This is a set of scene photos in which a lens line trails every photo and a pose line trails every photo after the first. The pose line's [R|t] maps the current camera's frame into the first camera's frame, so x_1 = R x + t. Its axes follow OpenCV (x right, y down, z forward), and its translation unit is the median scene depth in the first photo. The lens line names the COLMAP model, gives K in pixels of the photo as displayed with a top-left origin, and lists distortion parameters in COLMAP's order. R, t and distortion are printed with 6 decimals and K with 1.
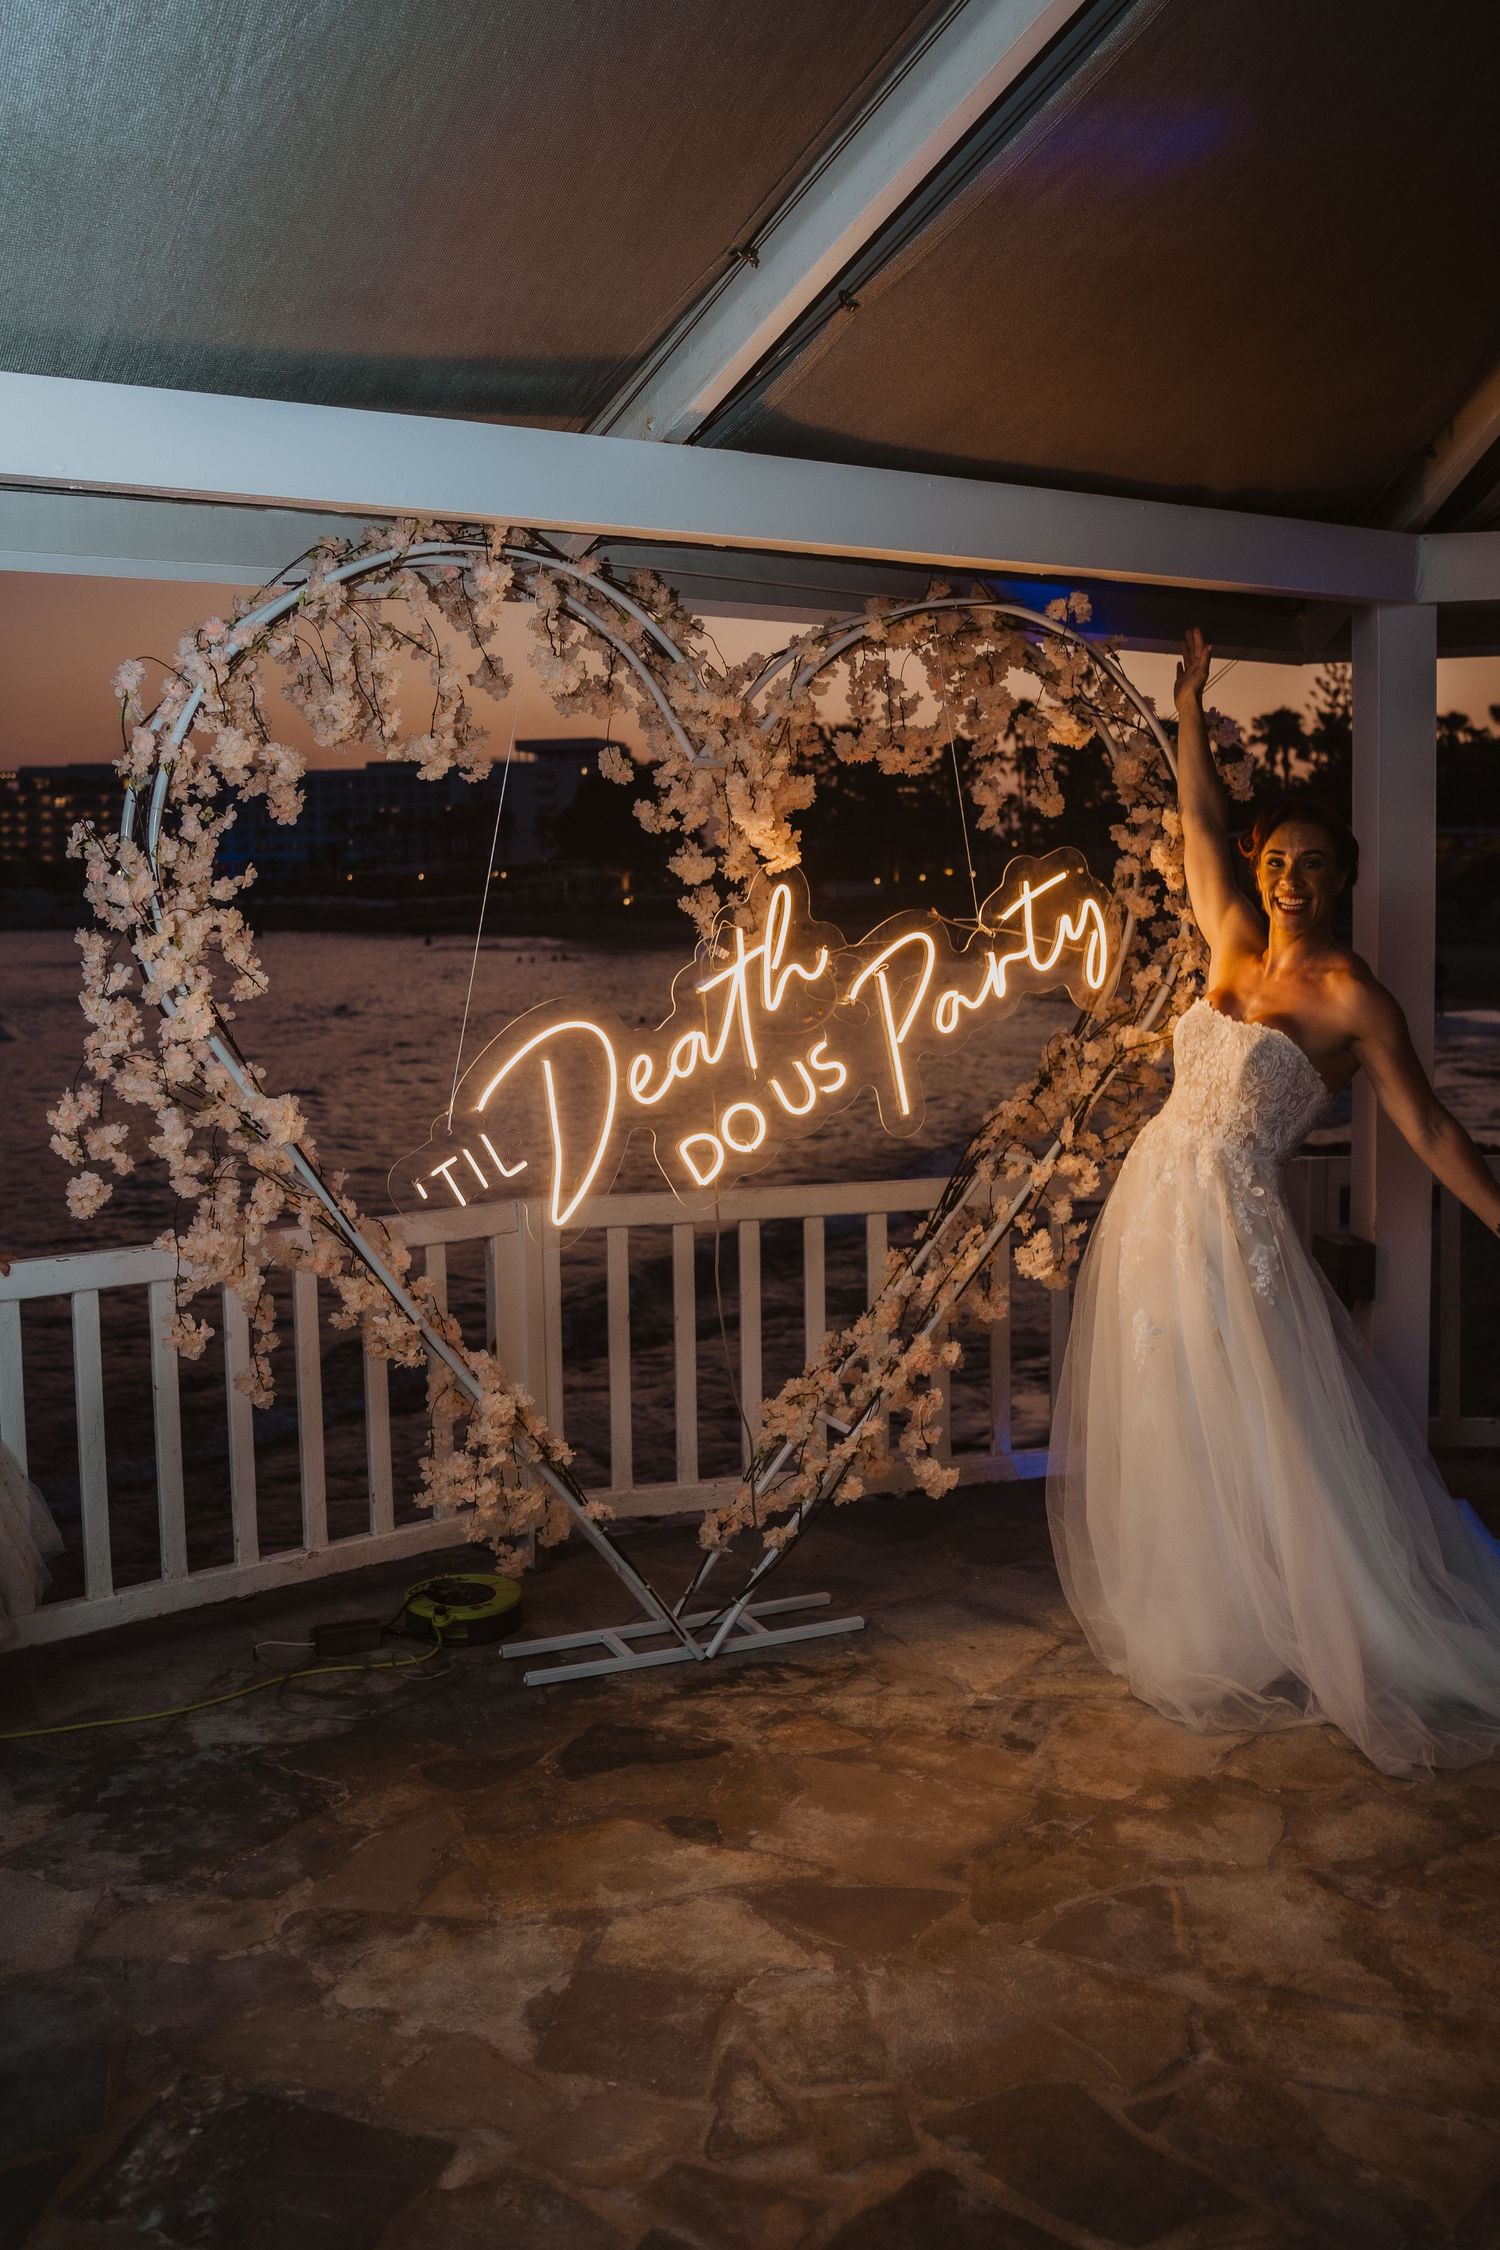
lens RADIAL K [[1942.4, 0, 764.1], [0, 1942.4, 1032.6], [0, 0, 1]] dist [-0.126460, 0.070047]
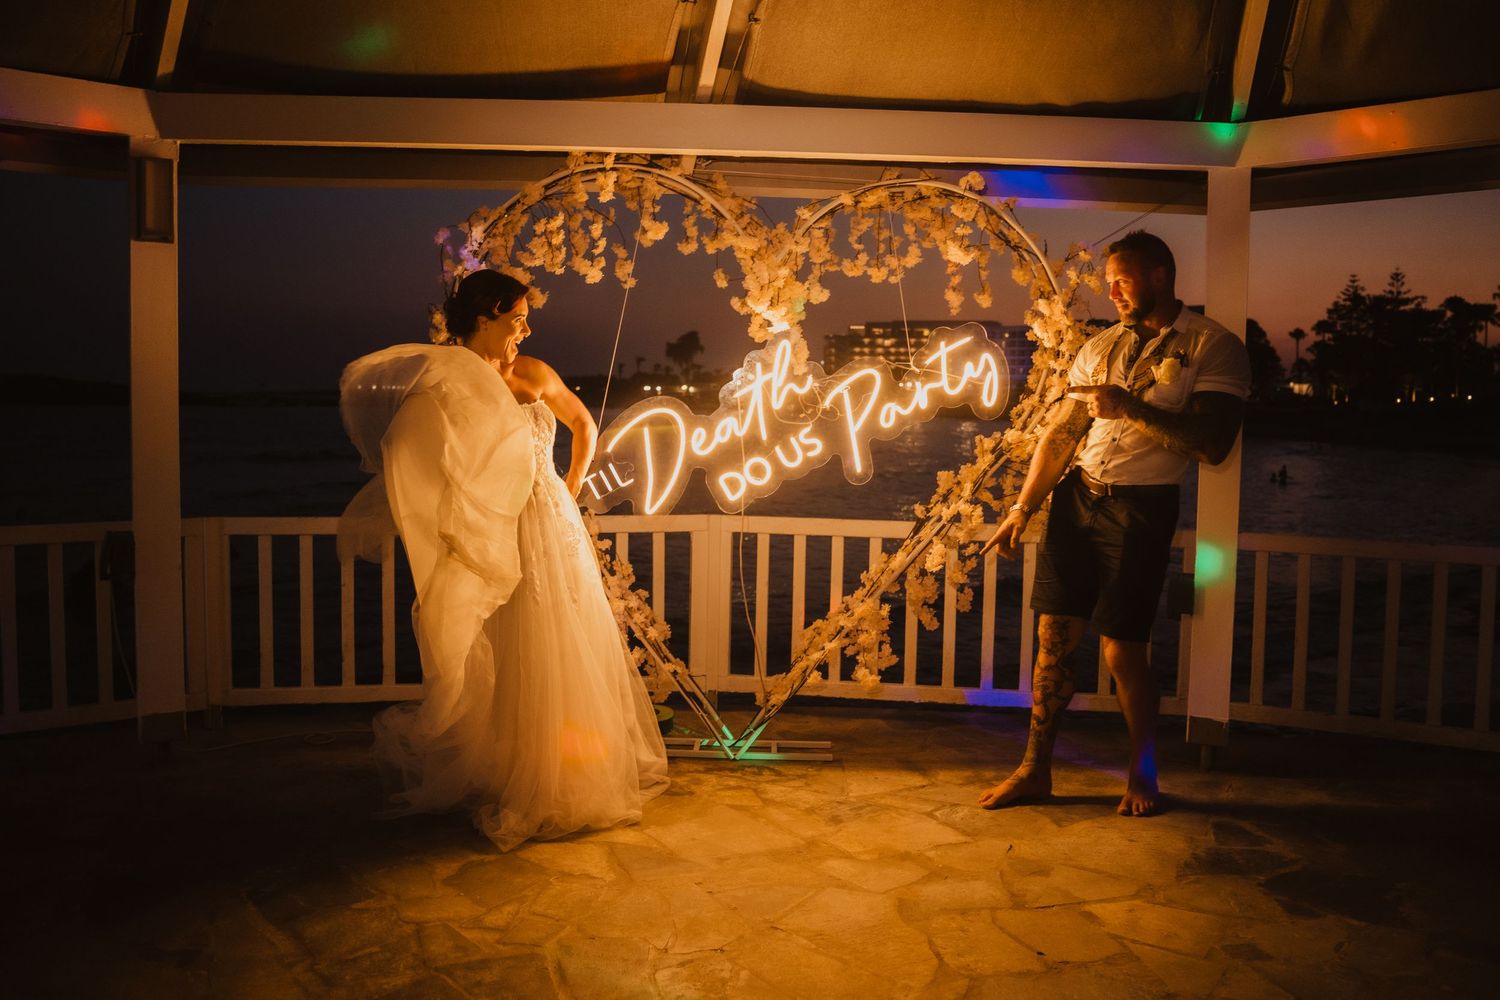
lens RADIAL K [[1171.1, 0, 750.0], [0, 1171.1, 480.1], [0, 0, 1]] dist [-0.085181, 0.000389]
pose [[0.902784, 0.054488, -0.426629, 0.454954], [-0.053792, 0.998458, 0.013693, 0.041964], [0.426717, 0.010587, 0.904323, -0.013380]]
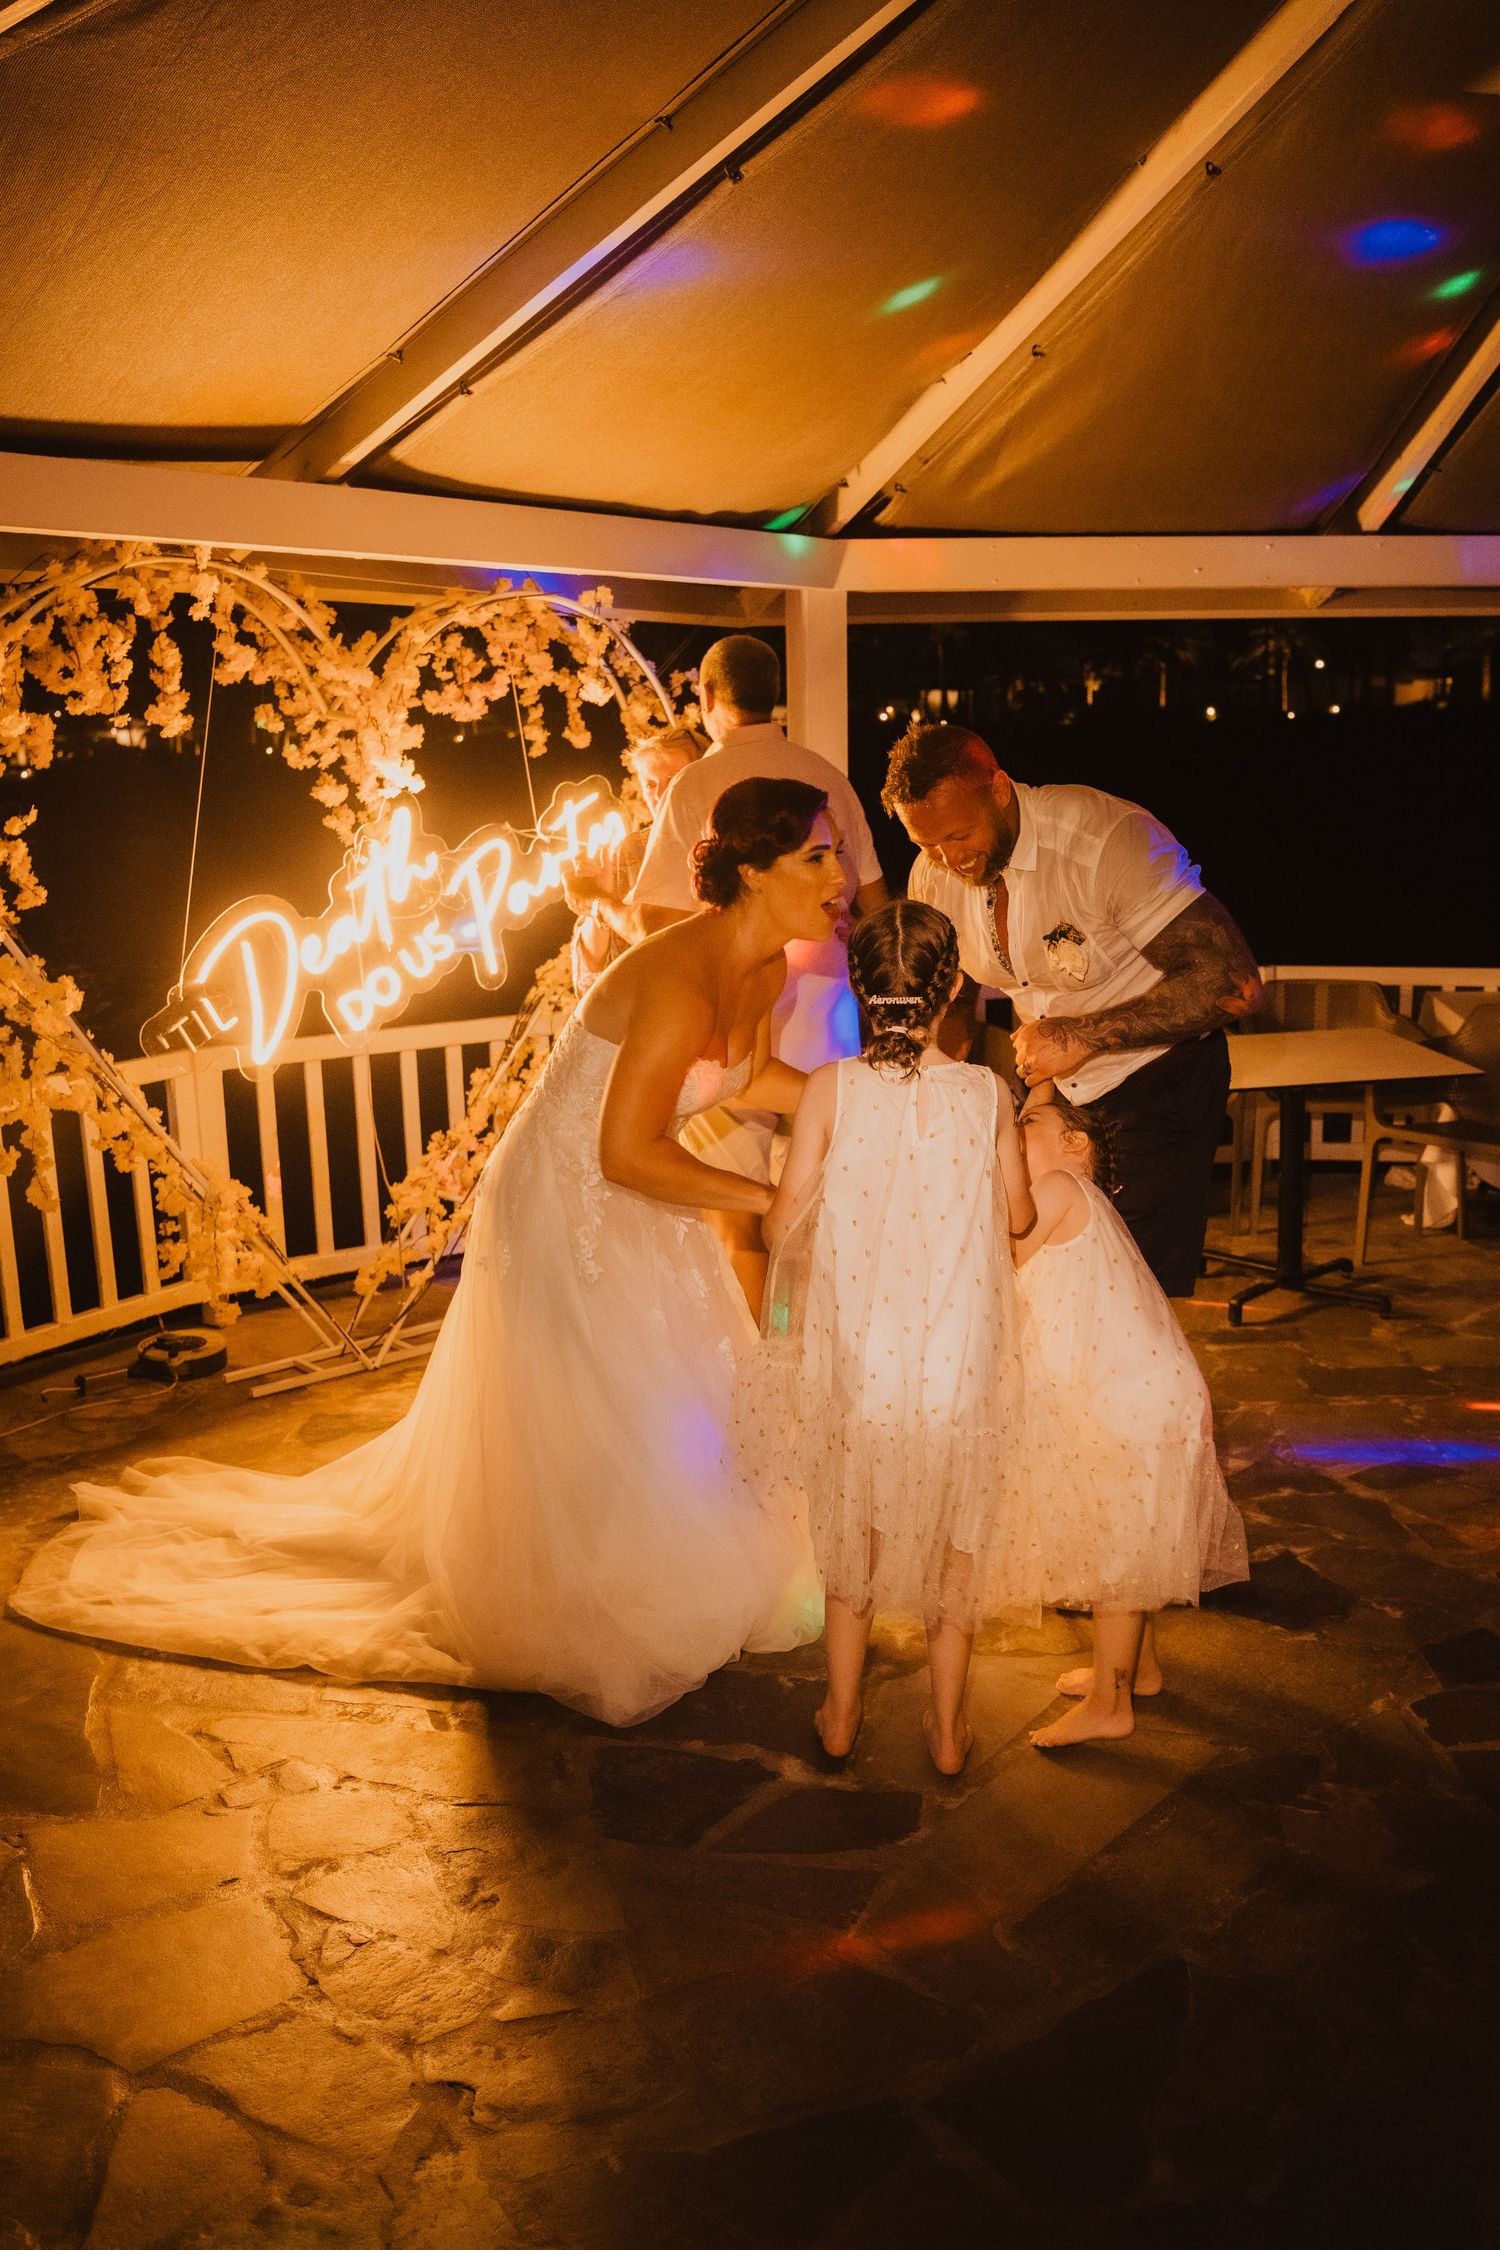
lens RADIAL K [[1794.8, 0, 750.0], [0, 1794.8, 1125.0], [0, 0, 1]] dist [-0.125456, 0.092420]
pose [[0.950253, -0.060825, 0.305483, -0.154350], [0.019134, 0.990295, 0.137658, -0.022979], [-0.310891, -0.124965, 0.942195, -0.284479]]
